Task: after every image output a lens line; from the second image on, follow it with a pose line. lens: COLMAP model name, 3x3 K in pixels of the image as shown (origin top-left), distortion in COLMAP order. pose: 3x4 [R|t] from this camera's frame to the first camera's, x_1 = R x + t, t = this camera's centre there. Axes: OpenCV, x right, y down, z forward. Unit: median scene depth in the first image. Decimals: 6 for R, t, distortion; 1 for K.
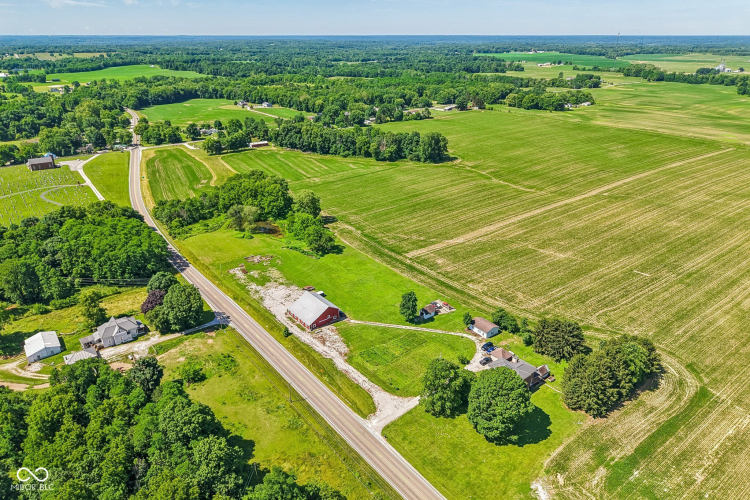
lens RADIAL K [[509.4, 0, 360.3], [0, 509.4, 249.9], [0, 0, 1]] dist [0.013095, -0.001494]
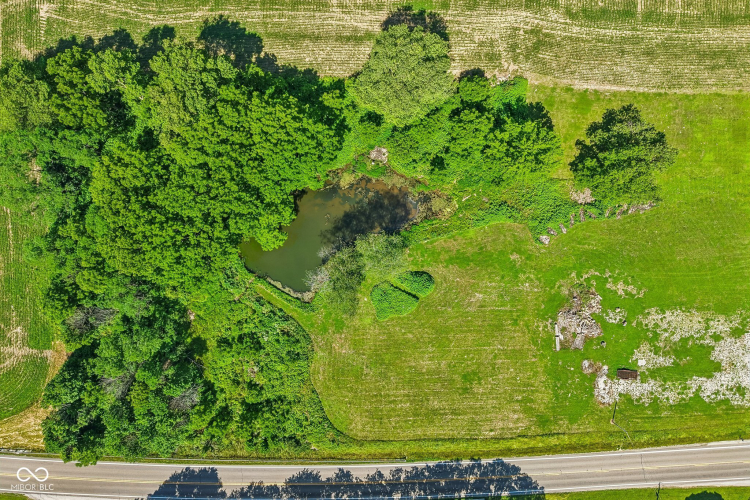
lens RADIAL K [[502.7, 0, 375.0], [0, 502.7, 250.0], [0, 0, 1]] dist [0.007402, -0.004200]
pose [[0.538967, -0.842327, -0.001016, -0.200166], [0.320703, 0.204087, 0.924931, -0.356175], [-0.778887, -0.498833, 0.380133, 0.836381]]
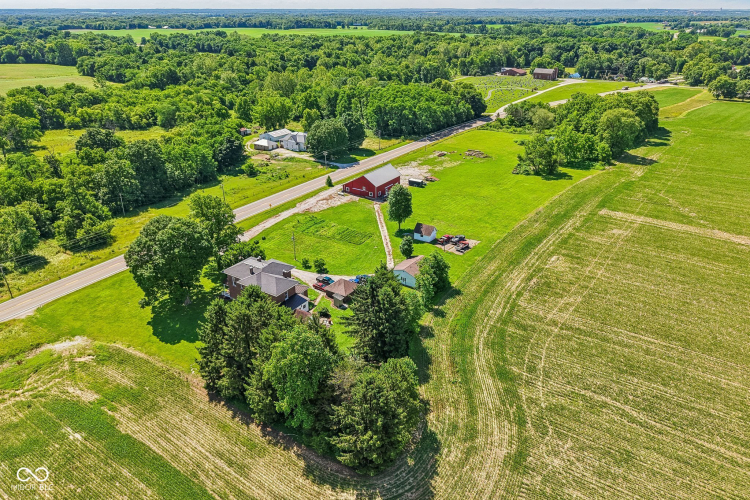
lens RADIAL K [[502.7, 0, 375.0], [0, 502.7, 250.0], [0, 0, 1]] dist [0.007402, -0.004200]
pose [[0.334800, 0.415244, -0.845861, 0.442816], [-0.375030, 0.882226, 0.284656, -0.014431], [0.864443, 0.221920, 0.451098, 0.419737]]
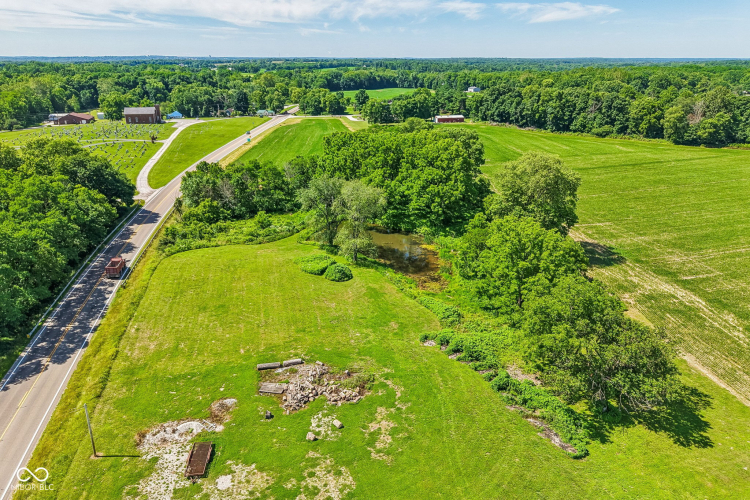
lens RADIAL K [[502.7, 0, 375.0], [0, 502.7, 250.0], [0, 0, 1]] dist [0.007402, -0.004200]
pose [[0.931185, 0.139759, -0.336691, -0.084637], [-0.152228, 0.988287, -0.010781, -0.037564], [0.331241, 0.061293, 0.941553, 0.656648]]
